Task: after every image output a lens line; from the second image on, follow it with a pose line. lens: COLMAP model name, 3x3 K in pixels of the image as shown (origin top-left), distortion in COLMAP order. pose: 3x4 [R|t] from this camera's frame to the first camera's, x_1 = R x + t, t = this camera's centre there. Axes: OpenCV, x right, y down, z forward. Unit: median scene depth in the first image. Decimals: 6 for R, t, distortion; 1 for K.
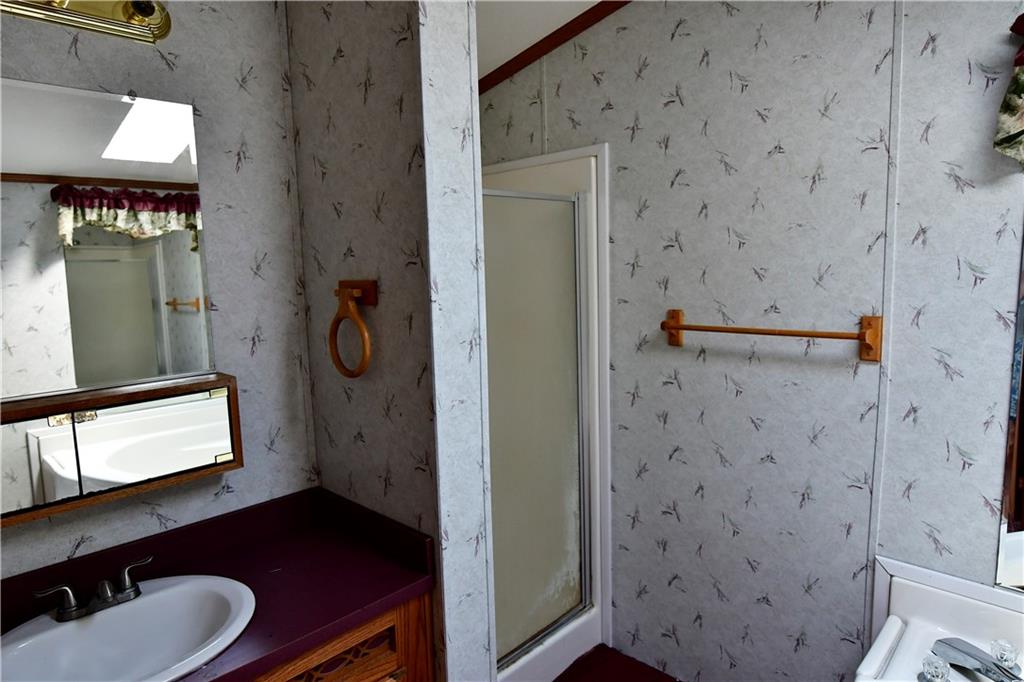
lens RADIAL K [[622.2, 0, 511.9], [0, 622.2, 339.8], [0, 0, 1]] dist [-0.008482, 0.001313]
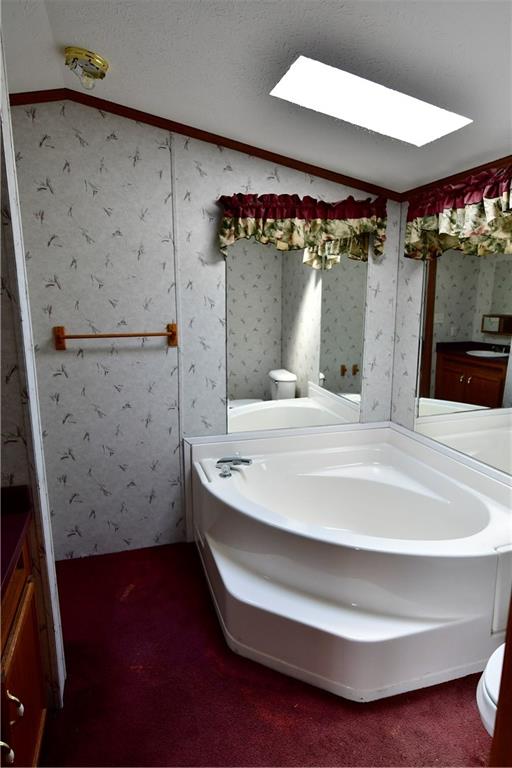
lens RADIAL K [[466.7, 0, 256.3], [0, 466.7, 386.5], [0, 0, 1]] dist [-0.008482, 0.001313]
pose [[0.492518, -0.149826, 0.857309, -0.547009], [0.093995, 0.988465, 0.118748, 0.008713], [-0.865212, 0.022097, 0.500920, -0.009316]]
